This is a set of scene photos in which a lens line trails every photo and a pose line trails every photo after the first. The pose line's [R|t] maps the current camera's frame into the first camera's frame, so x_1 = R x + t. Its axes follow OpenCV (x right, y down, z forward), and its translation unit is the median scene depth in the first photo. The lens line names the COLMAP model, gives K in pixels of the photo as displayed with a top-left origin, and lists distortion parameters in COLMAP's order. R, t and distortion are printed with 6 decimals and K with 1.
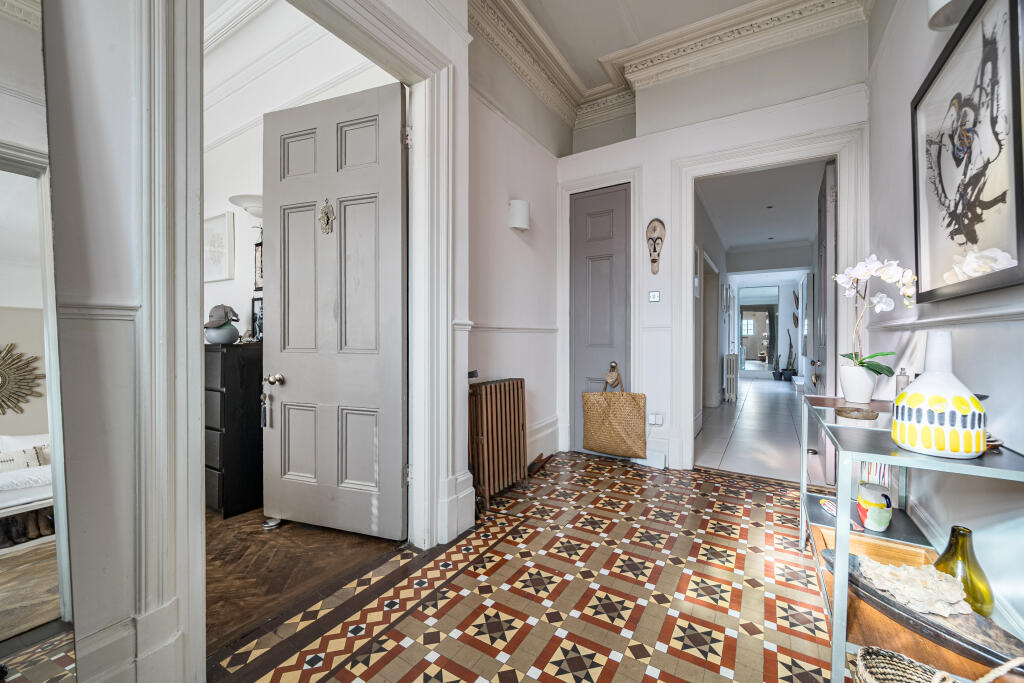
lens RADIAL K [[399.1, 0, 515.1], [0, 399.1, 338.0], [0, 0, 1]] dist [-0.000005, -0.000001]
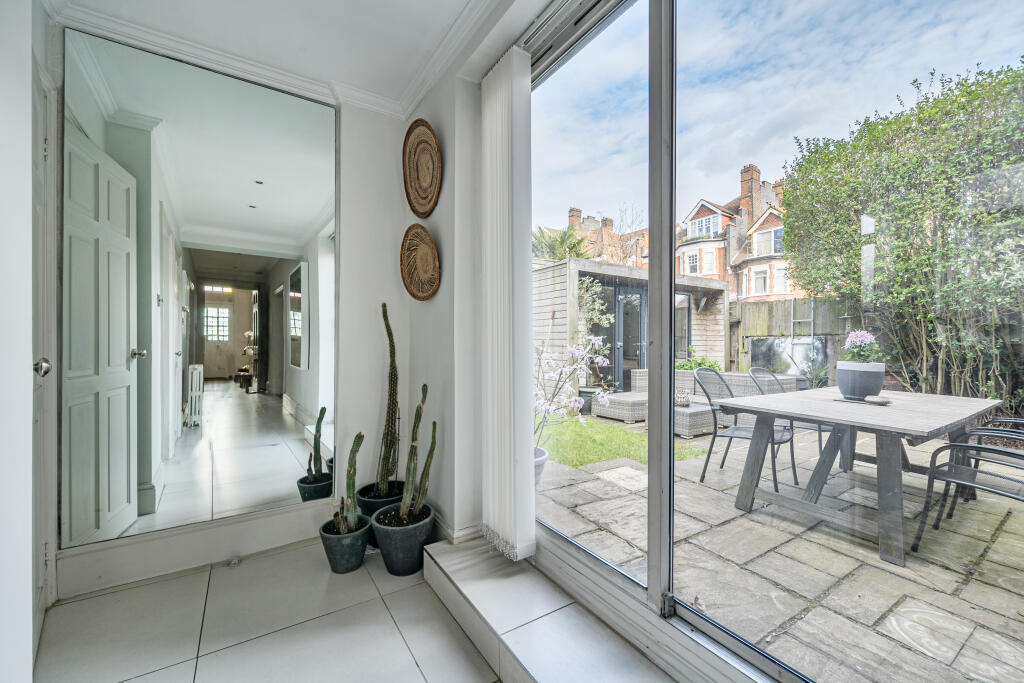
lens RADIAL K [[413.1, 0, 512.2], [0, 413.1, 337.9], [0, 0, 1]] dist [0.000132, 0.000004]
pose [[0.426012, 0.005342, 0.904702, 0.262434], [-0.004988, 0.999981, -0.003556, -0.004453], [-0.904704, -0.002998, 0.426030, 0.425603]]
